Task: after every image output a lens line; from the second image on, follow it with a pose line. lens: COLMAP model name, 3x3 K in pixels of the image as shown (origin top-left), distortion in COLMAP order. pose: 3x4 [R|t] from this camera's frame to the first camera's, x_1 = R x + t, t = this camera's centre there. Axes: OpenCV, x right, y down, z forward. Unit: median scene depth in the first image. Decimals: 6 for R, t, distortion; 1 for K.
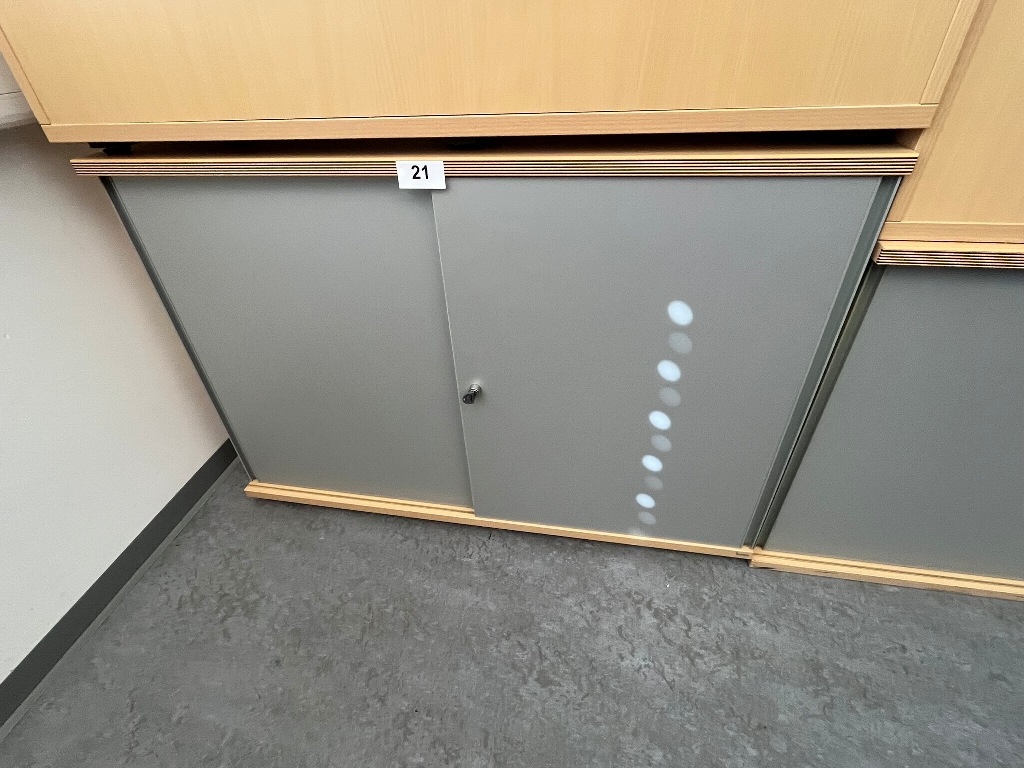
lens RADIAL K [[499.0, 0, 512.2], [0, 499.0, 387.7], [0, 0, 1]] dist [0.001861, -0.000042]
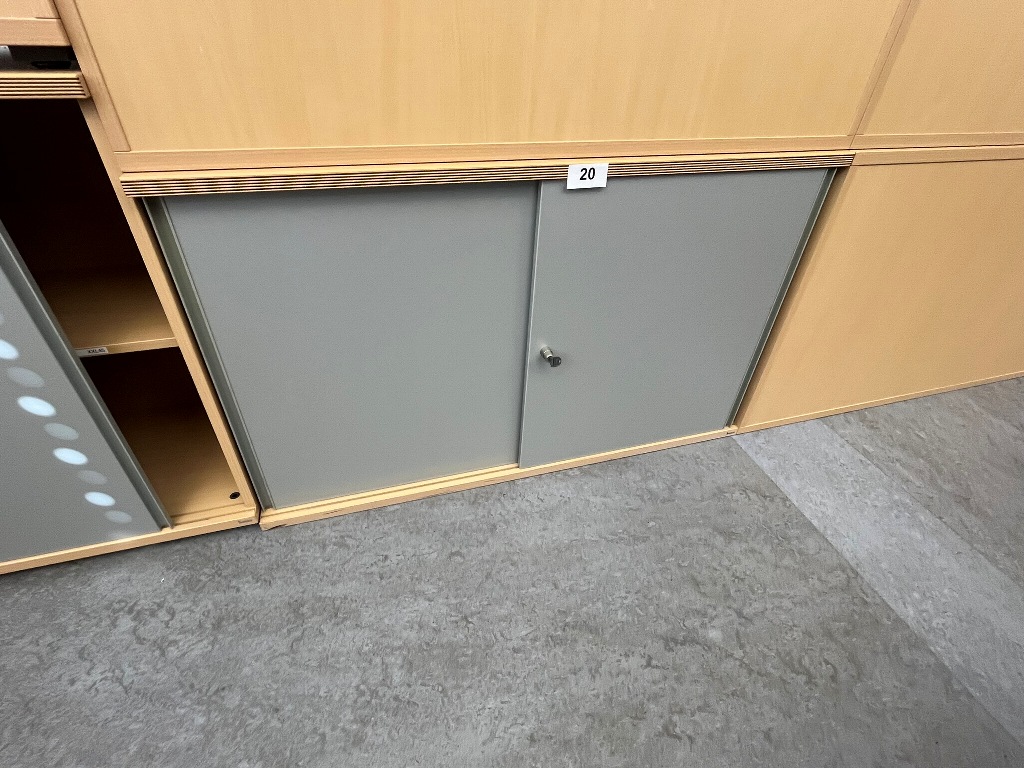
lens RADIAL K [[499.0, 0, 511.0], [0, 499.0, 387.8], [0, 0, 1]] dist [0.001861, -0.000042]
pose [[0.892011, -0.211966, 0.399232, 0.639645], [0.215798, 0.975777, 0.035913, 0.171989], [-0.397174, 0.054119, 0.916146, -0.116089]]
